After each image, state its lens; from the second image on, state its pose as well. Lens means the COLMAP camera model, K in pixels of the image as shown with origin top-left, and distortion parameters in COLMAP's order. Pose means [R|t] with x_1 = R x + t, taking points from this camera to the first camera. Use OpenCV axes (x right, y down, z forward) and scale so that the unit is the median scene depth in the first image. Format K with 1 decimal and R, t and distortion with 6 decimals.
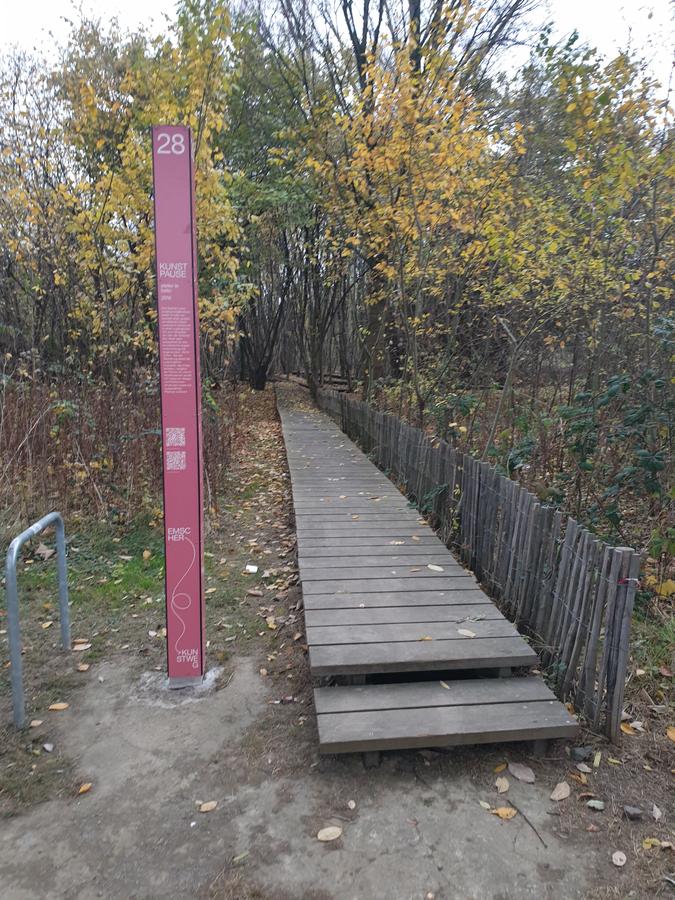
lens RADIAL K [[679.0, 0, 337.5], [0, 679.0, 450.0], [0, 0, 1]] dist [-0.007648, -0.001921]
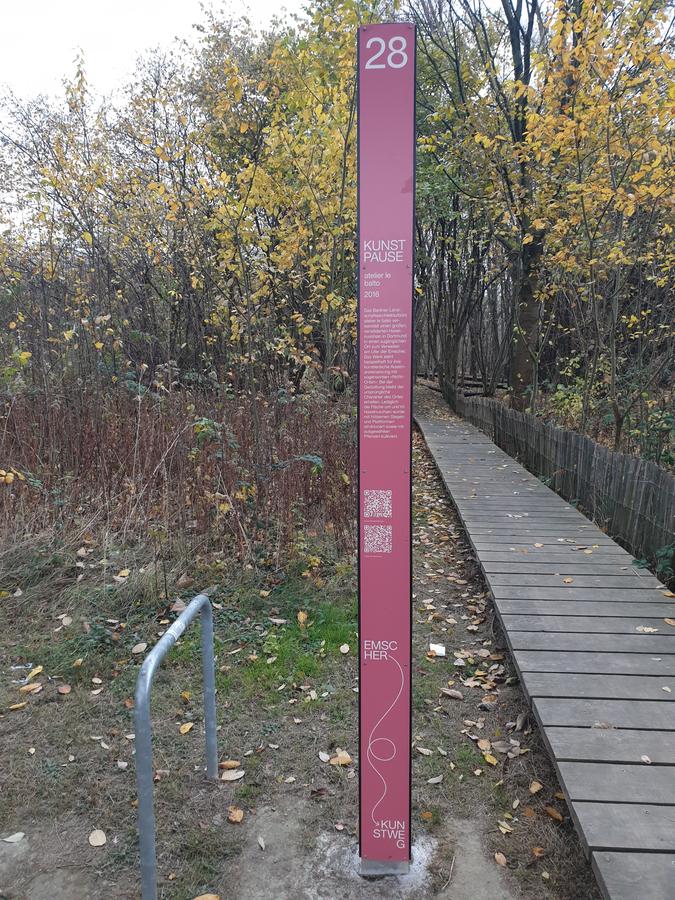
lens RADIAL K [[686.5, 0, 337.5], [0, 686.5, 450.0], [0, 0, 1]] dist [0.049162, -0.140473]
pose [[0.984099, 0.012854, -0.177153, -0.114697], [-0.013513, 0.999906, -0.002517, -0.050160], [0.177104, 0.004871, 0.984180, 0.237783]]
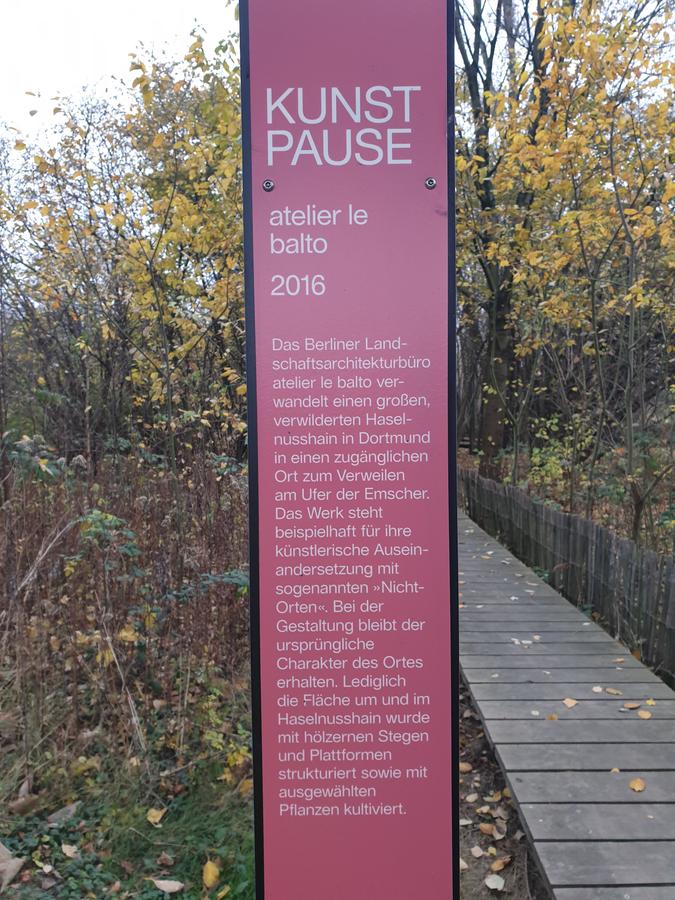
lens RADIAL K [[710.0, 0, 358.0], [0, 710.0, 457.3], [0, 0, 1]] dist [0.004791, 0.000987]
pose [[0.996156, -0.010975, -0.086904, -0.153792], [0.004207, 0.996969, -0.077683, -0.115089], [0.087494, 0.077019, 0.993183, 0.570977]]
